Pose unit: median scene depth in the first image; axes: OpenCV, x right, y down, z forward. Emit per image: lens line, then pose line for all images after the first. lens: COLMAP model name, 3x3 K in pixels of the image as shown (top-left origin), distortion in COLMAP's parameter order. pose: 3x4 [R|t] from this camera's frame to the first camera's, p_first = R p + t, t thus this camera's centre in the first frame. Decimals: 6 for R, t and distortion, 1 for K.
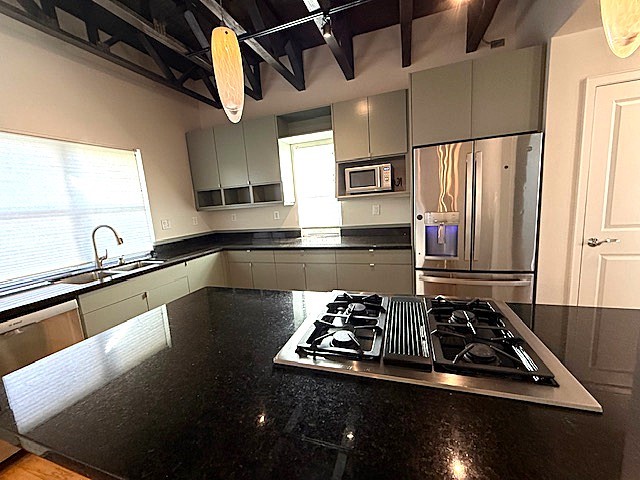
lens RADIAL K [[256.4, 0, 318.1], [0, 256.4, 240.2], [0, 0, 1]] dist [-0.002108, -0.001110]
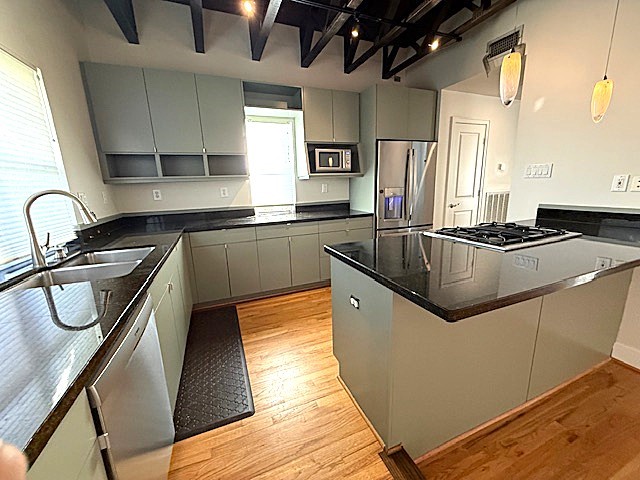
lens RADIAL K [[256.4, 0, 321.6], [0, 256.4, 237.9], [0, 0, 1]] dist [-0.002108, -0.001110]
pose [[0.752544, -0.088464, 0.652573, -0.599025], [0.078805, 0.995913, 0.044130, 0.056853], [-0.653809, 0.018217, 0.756440, 0.134171]]
